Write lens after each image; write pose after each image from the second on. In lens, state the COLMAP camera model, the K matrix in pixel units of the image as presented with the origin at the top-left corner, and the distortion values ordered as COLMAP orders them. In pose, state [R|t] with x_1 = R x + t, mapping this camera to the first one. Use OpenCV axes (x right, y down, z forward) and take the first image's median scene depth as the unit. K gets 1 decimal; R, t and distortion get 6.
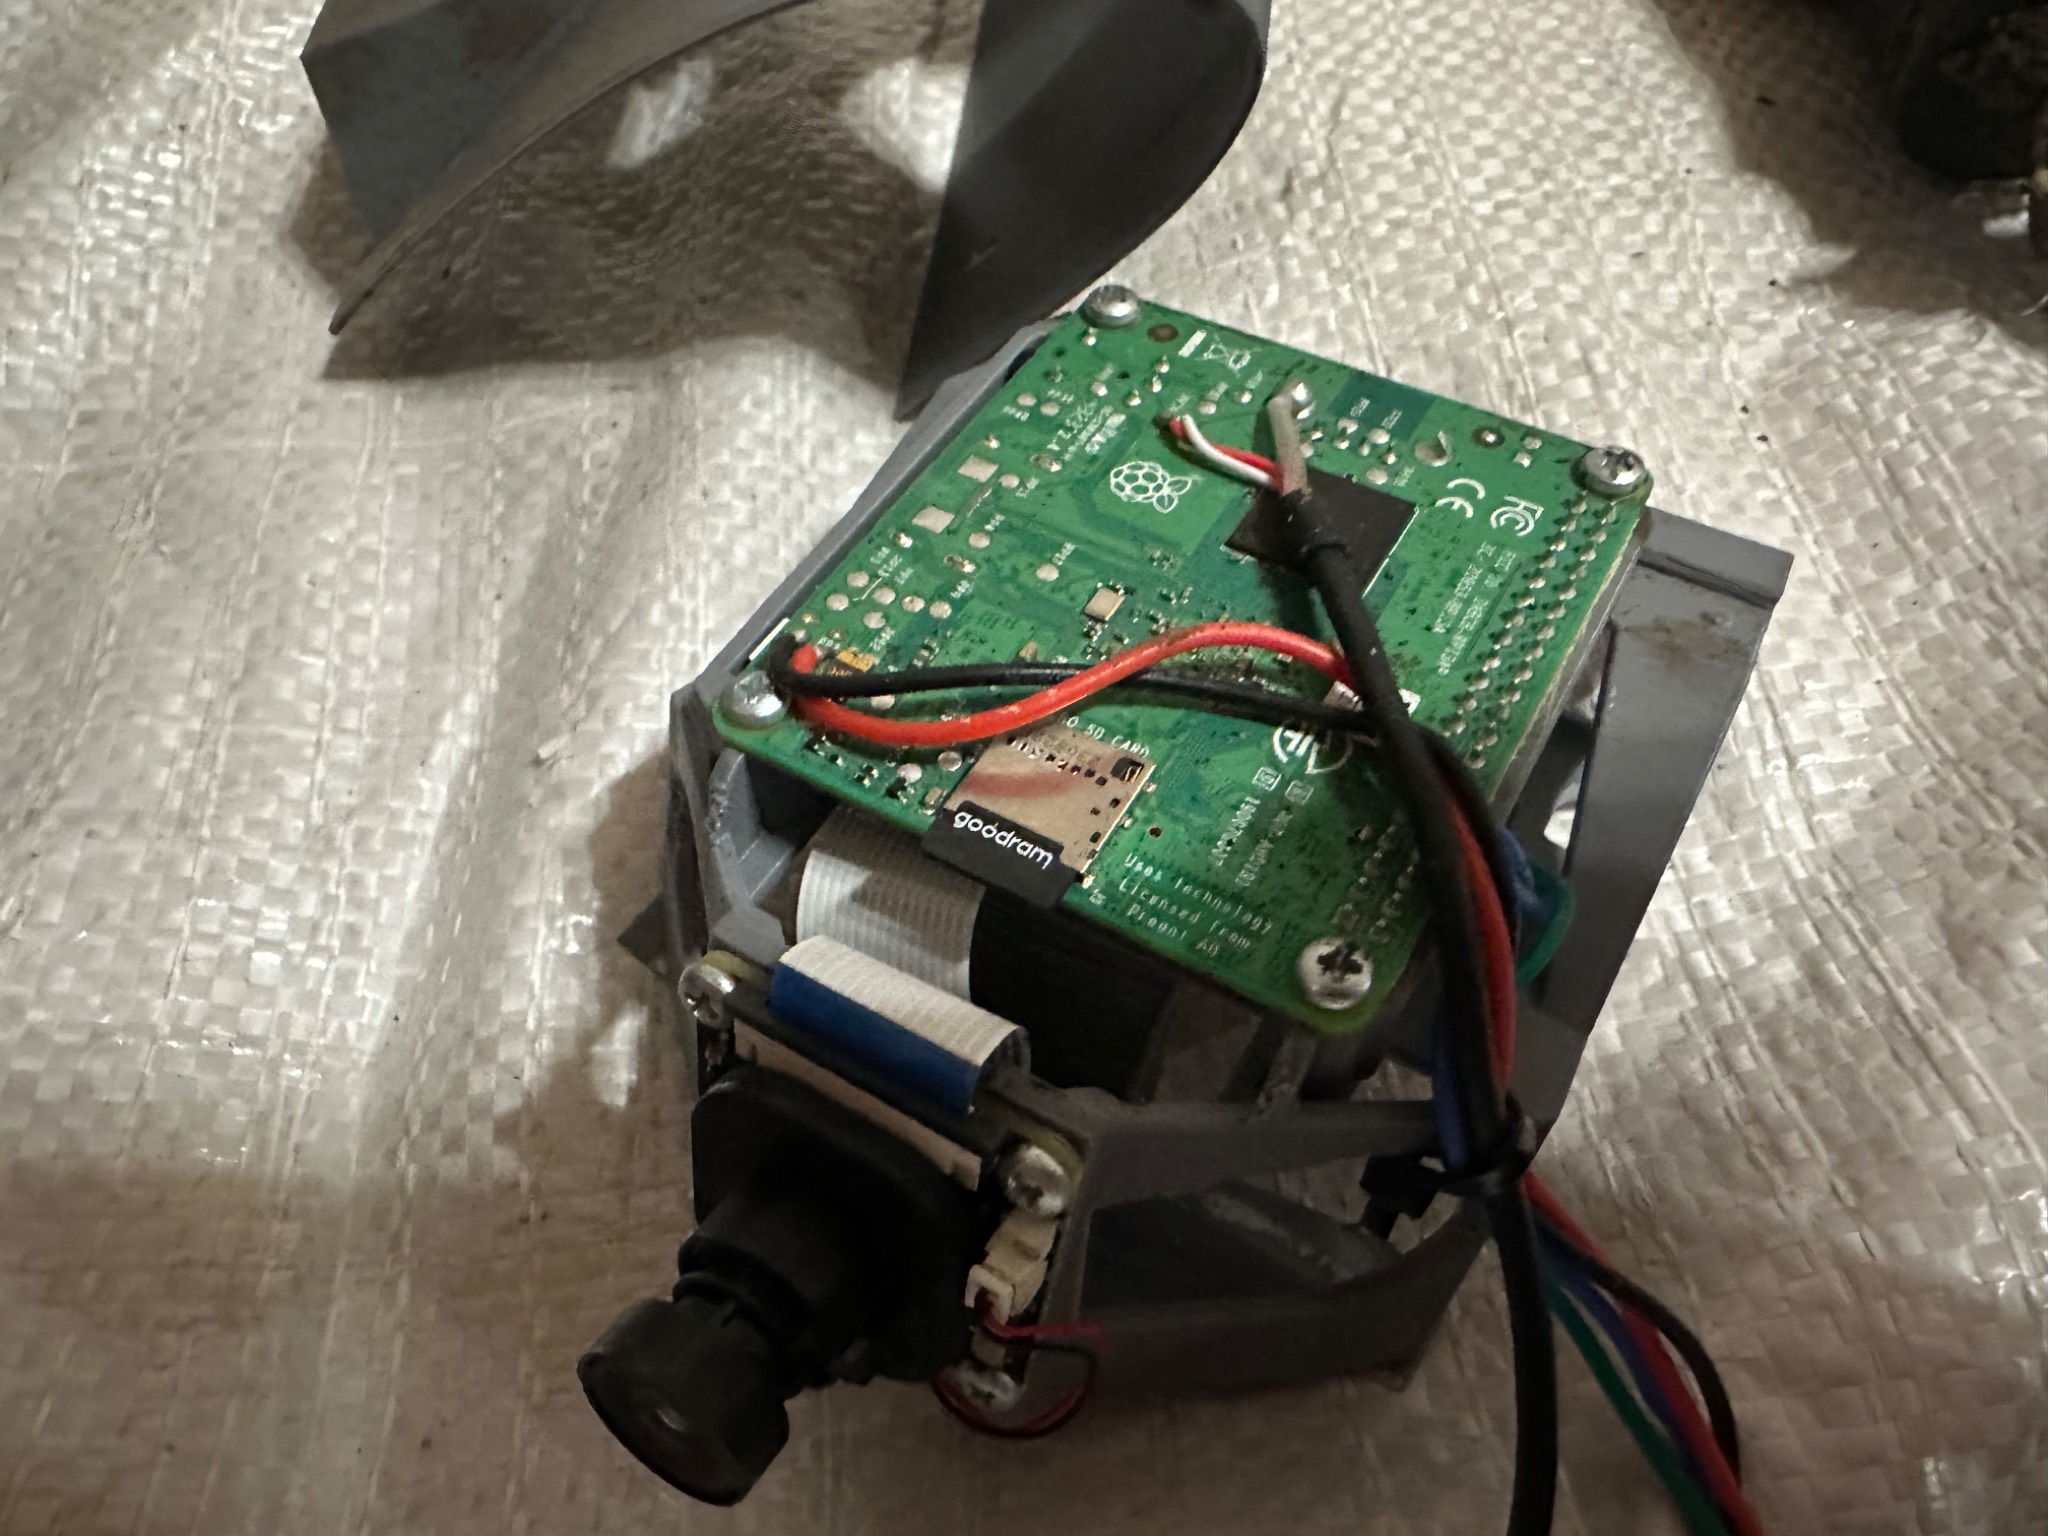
lens RADIAL K [[1568.1, 0, 983.1], [0, 1568.1, 920.8], [0, 0, 1]] dist [-0.019229, 0.012338]
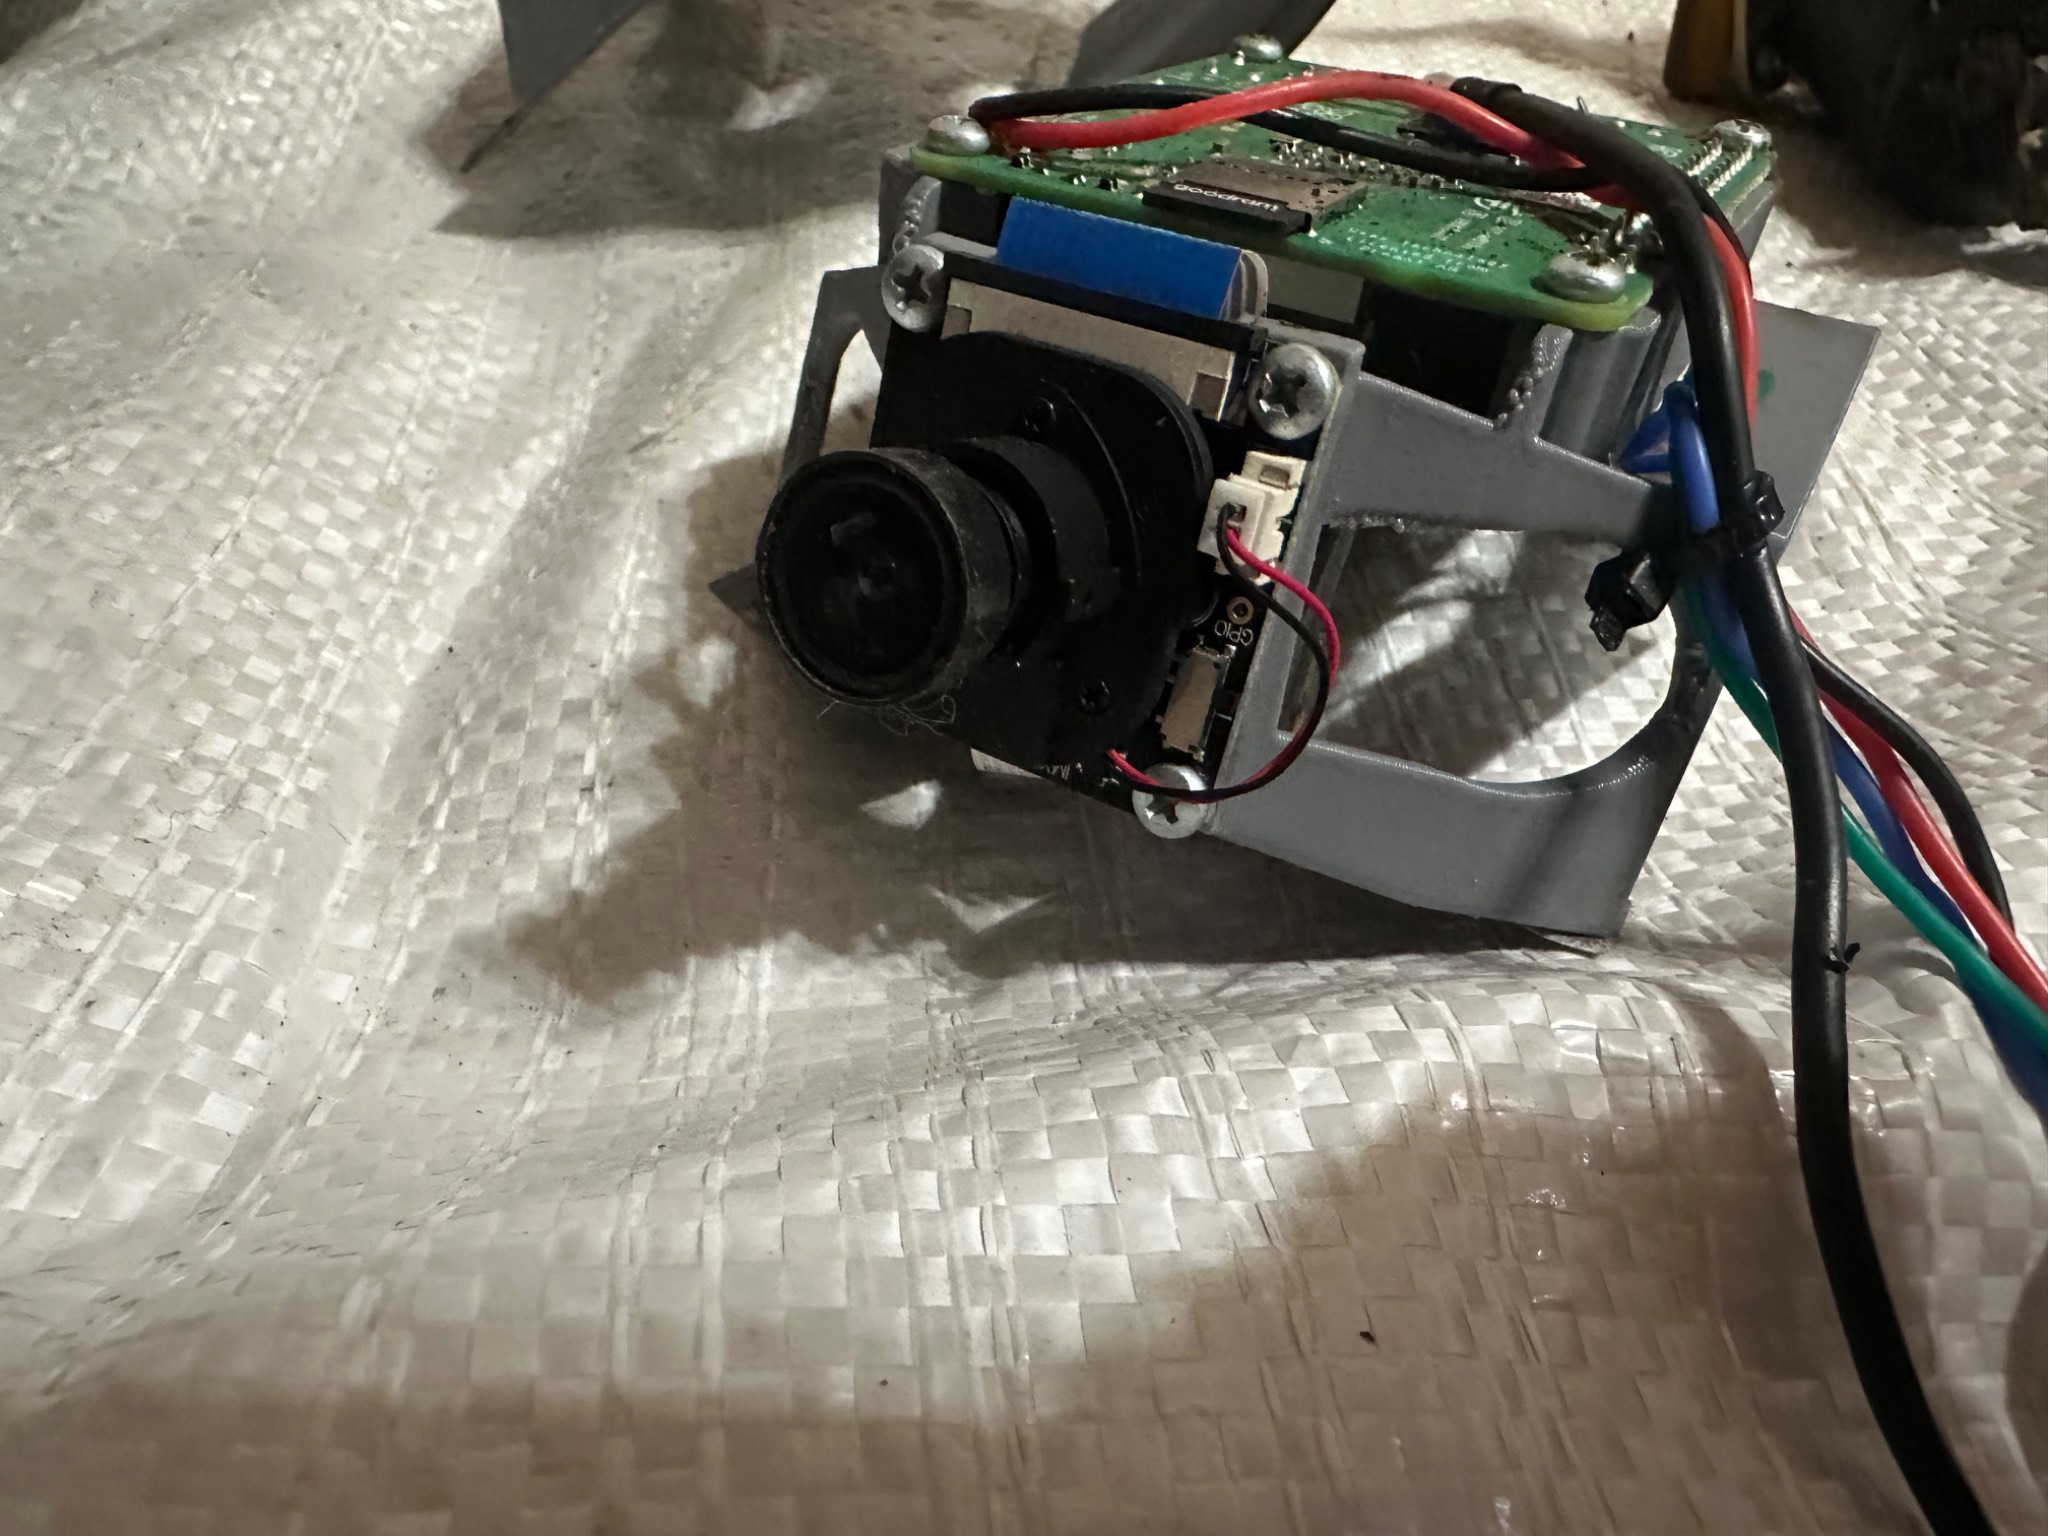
lens RADIAL K [[1568.1, 0, 1026.4], [0, 1568.1, 768.0], [0, 0, 1]] dist [-0.019229, 0.012338]
pose [[0.994192, 0.086279, 0.064324, -0.088925], [-0.061907, 0.947416, -0.313958, 0.371677], [-0.088030, 0.308153, 0.947255, 0.121335]]
